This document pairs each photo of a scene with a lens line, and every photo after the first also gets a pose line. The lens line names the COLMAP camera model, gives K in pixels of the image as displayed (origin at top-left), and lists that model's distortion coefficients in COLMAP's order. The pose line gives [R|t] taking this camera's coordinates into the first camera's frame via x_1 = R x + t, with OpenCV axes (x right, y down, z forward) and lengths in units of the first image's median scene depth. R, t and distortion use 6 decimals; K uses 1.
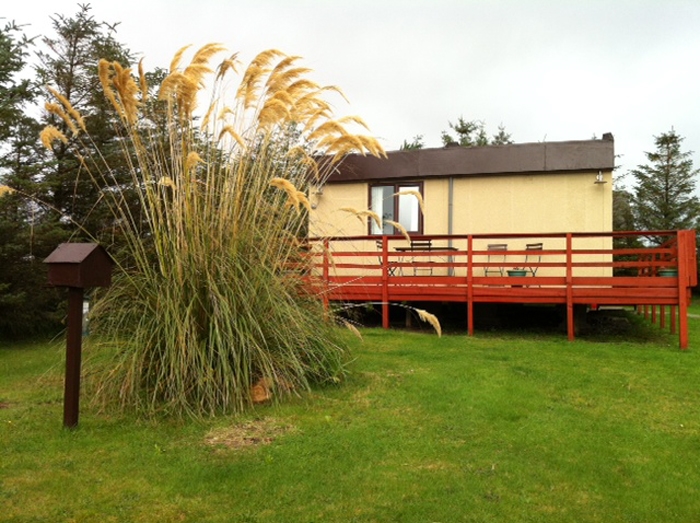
lens RADIAL K [[670.8, 0, 350.0], [0, 670.8, 261.5], [0, 0, 1]] dist [0.087656, -0.225350]
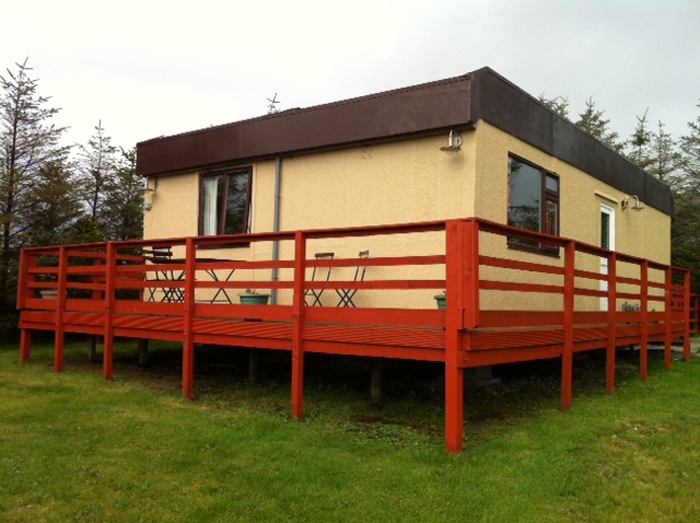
lens RADIAL K [[670.8, 0, 350.0], [0, 670.8, 261.5], [0, 0, 1]] dist [0.087656, -0.225350]
pose [[0.944136, -0.008679, -0.329443, 0.447627], [0.001611, 0.999763, -0.021722, -0.002696], [0.329553, 0.019977, 0.943926, 0.371245]]
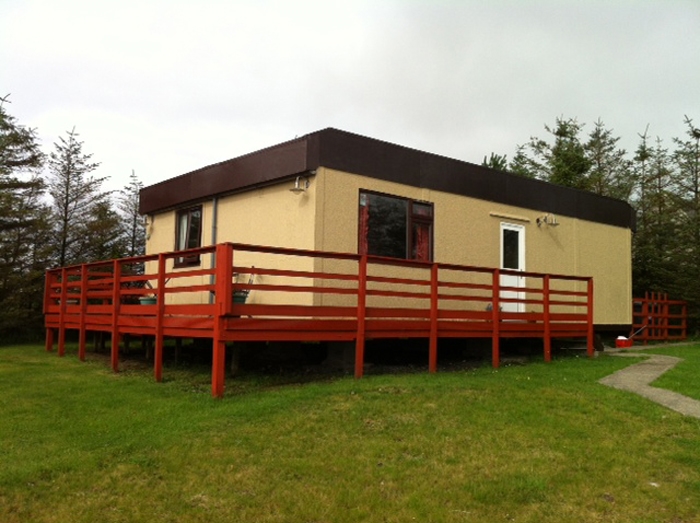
lens RADIAL K [[670.8, 0, 350.0], [0, 670.8, 261.5], [0, 0, 1]] dist [0.087656, -0.225350]
pose [[0.855788, -0.038407, -0.515899, 0.783029], [0.014023, 0.998596, -0.051081, 0.012313], [0.517137, 0.036480, 0.855125, 0.307289]]
